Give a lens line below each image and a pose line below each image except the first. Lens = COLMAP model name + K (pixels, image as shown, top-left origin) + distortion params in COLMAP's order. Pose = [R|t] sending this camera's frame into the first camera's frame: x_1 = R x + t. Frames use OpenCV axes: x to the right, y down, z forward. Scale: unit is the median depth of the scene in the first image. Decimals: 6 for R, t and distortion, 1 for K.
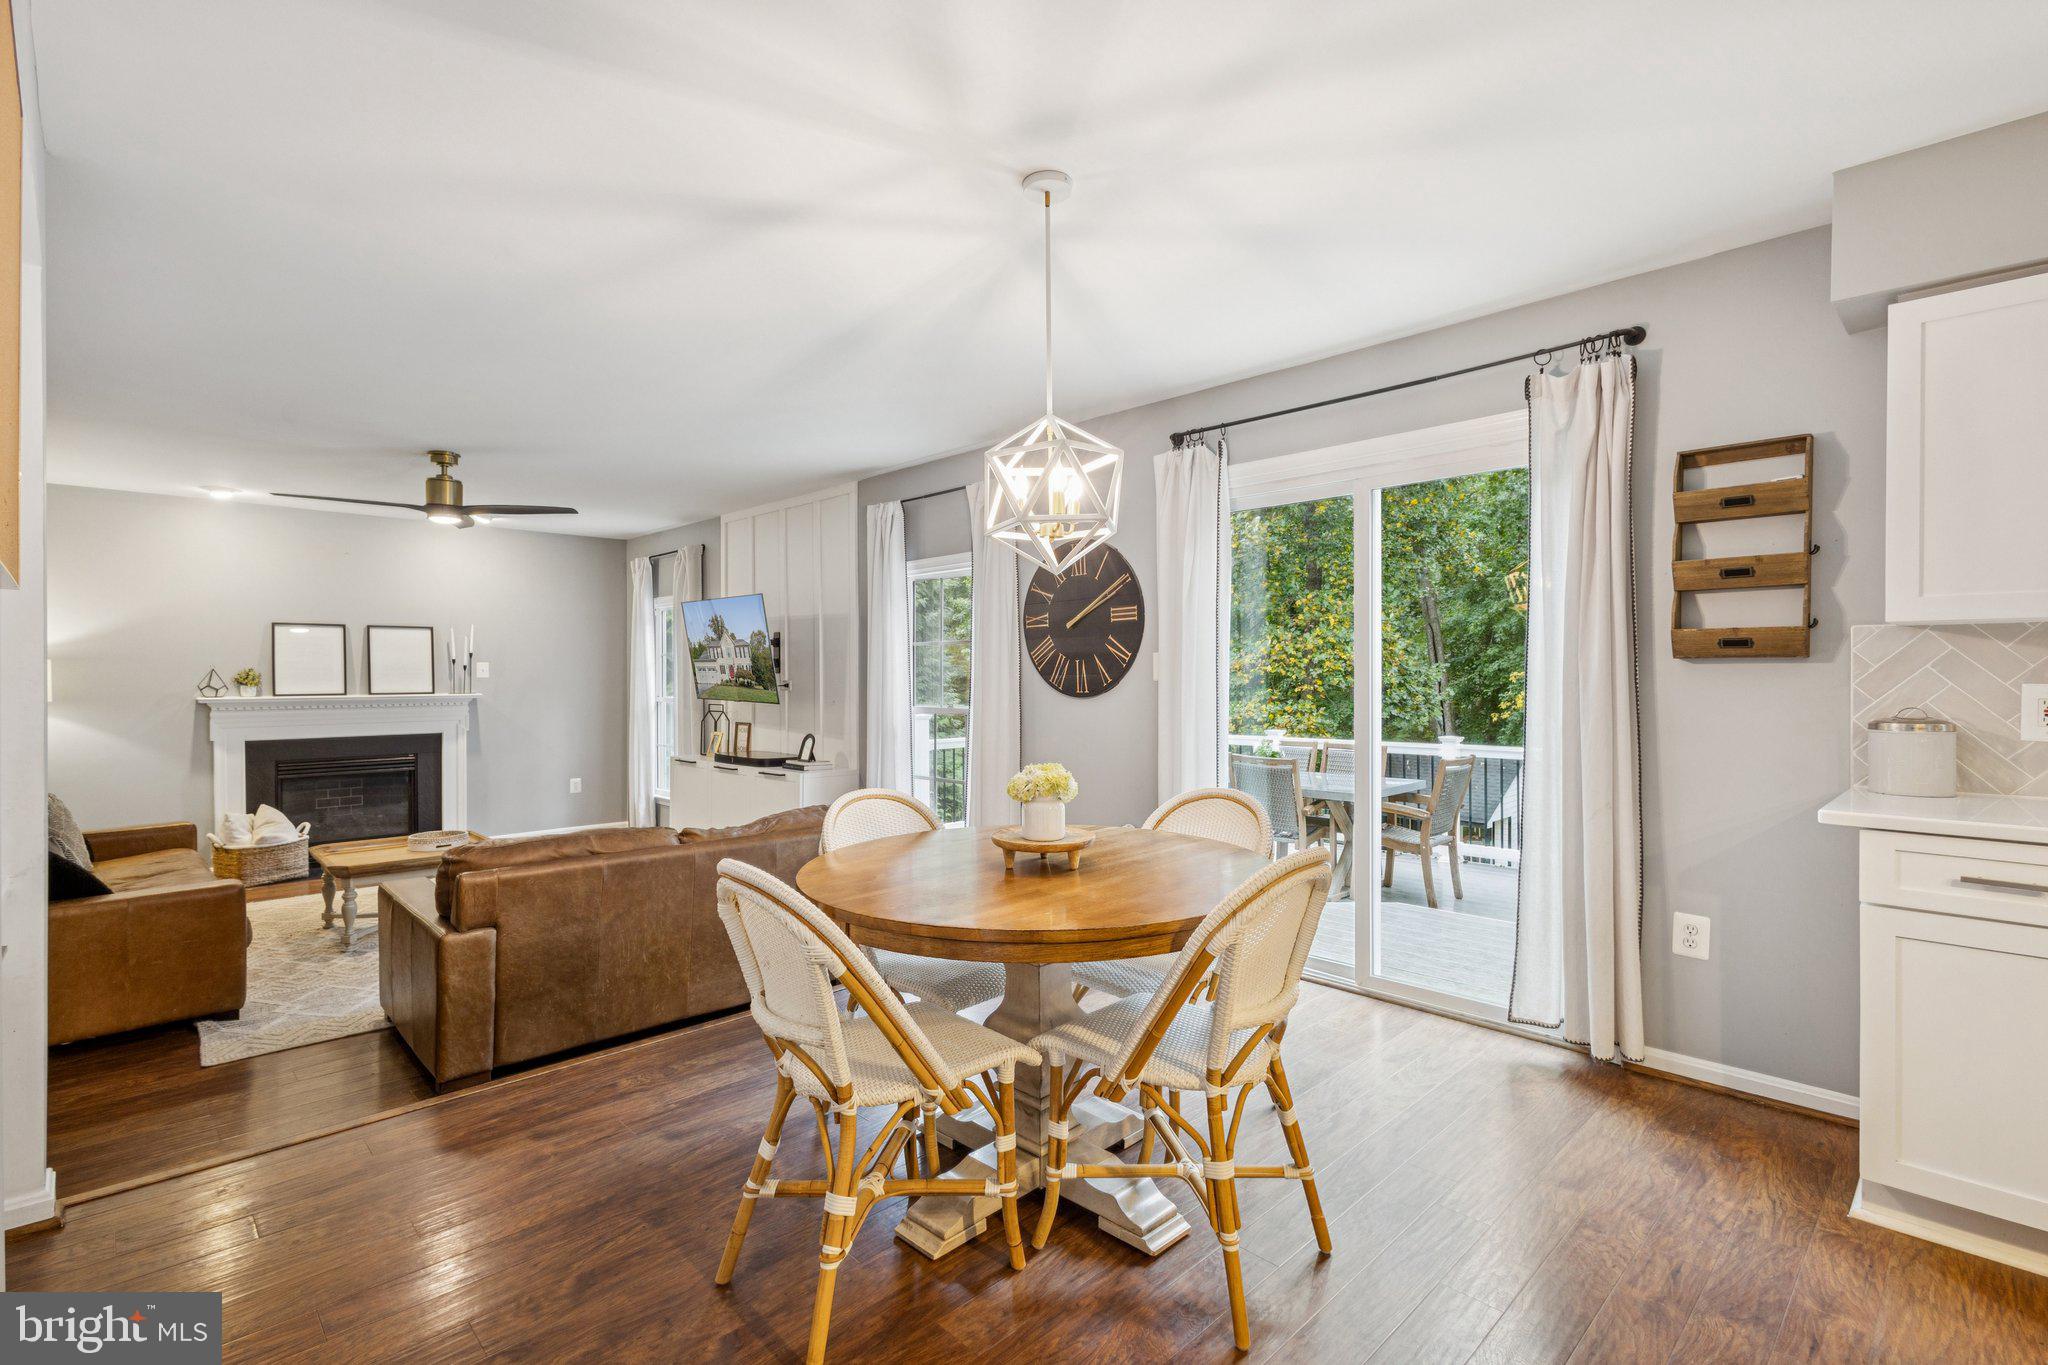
lens RADIAL K [[950.7, 0, 1024.8], [0, 950.7, 679.8], [0, 0, 1]] dist [0.013088, -0.002126]
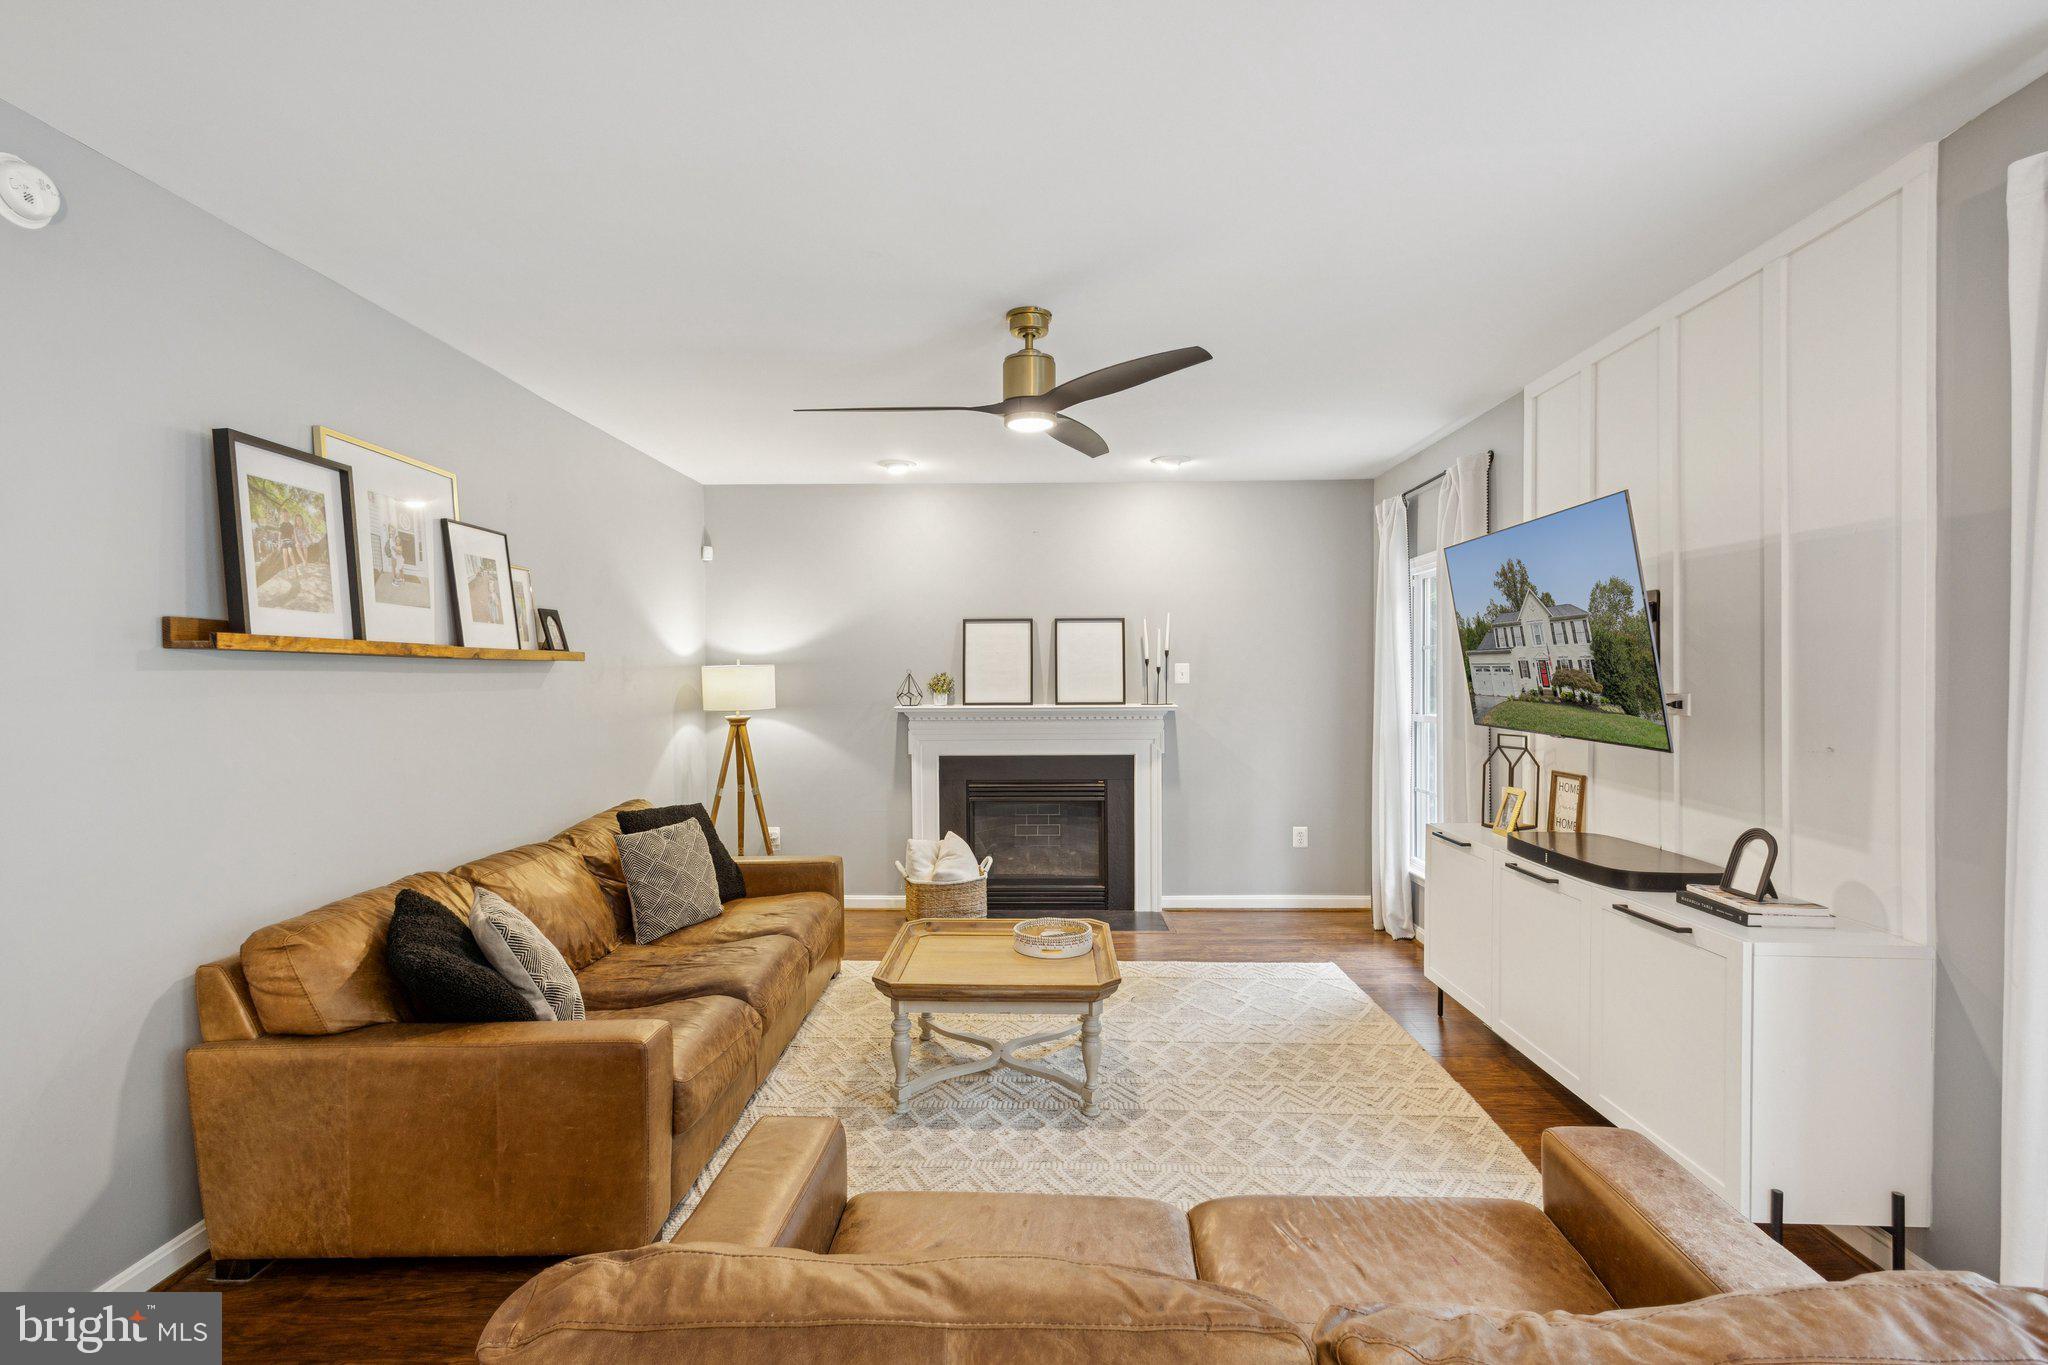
lens RADIAL K [[950.7, 0, 1024.8], [0, 950.7, 683.3], [0, 0, 1]] dist [0.013088, -0.002126]
pose [[0.702114, 0.001801, -0.712063, -0.142506], [-0.000844, 0.999998, 0.001697, -0.004111], [0.712064, -0.000591, 0.702114, 0.453342]]
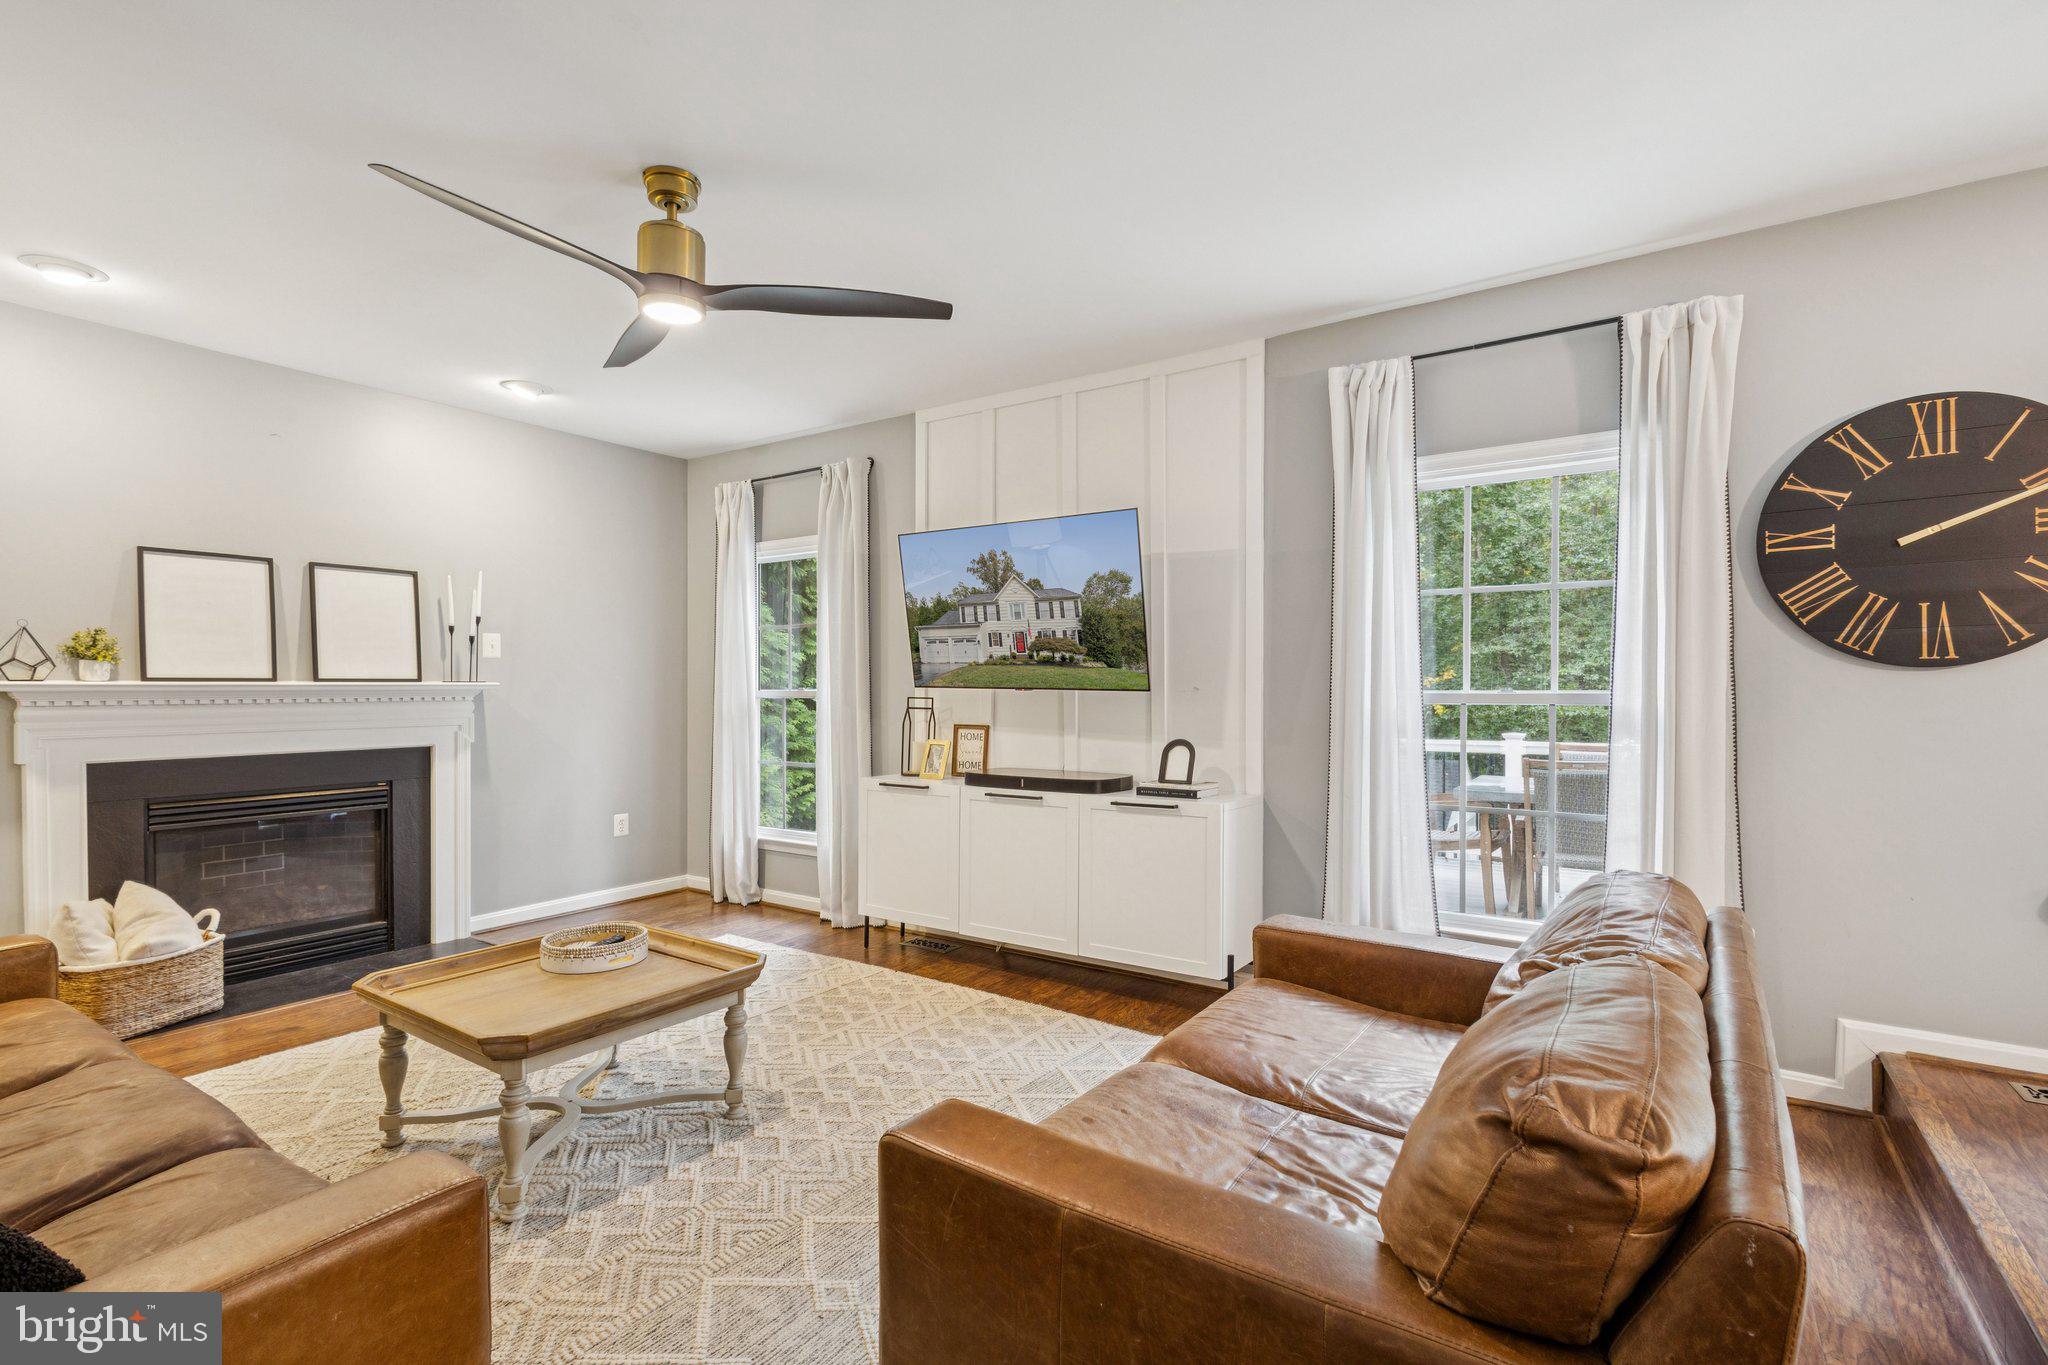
lens RADIAL K [[950.7, 0, 1017.8], [0, 950.7, 695.6], [0, 0, 1]] dist [0.013088, -0.002126]
pose [[0.979129, 0.000361, 0.203241, -0.419599], [-0.000988, 0.999995, 0.002984, 0.023988], [-0.203239, -0.003122, 0.979124, 0.373621]]
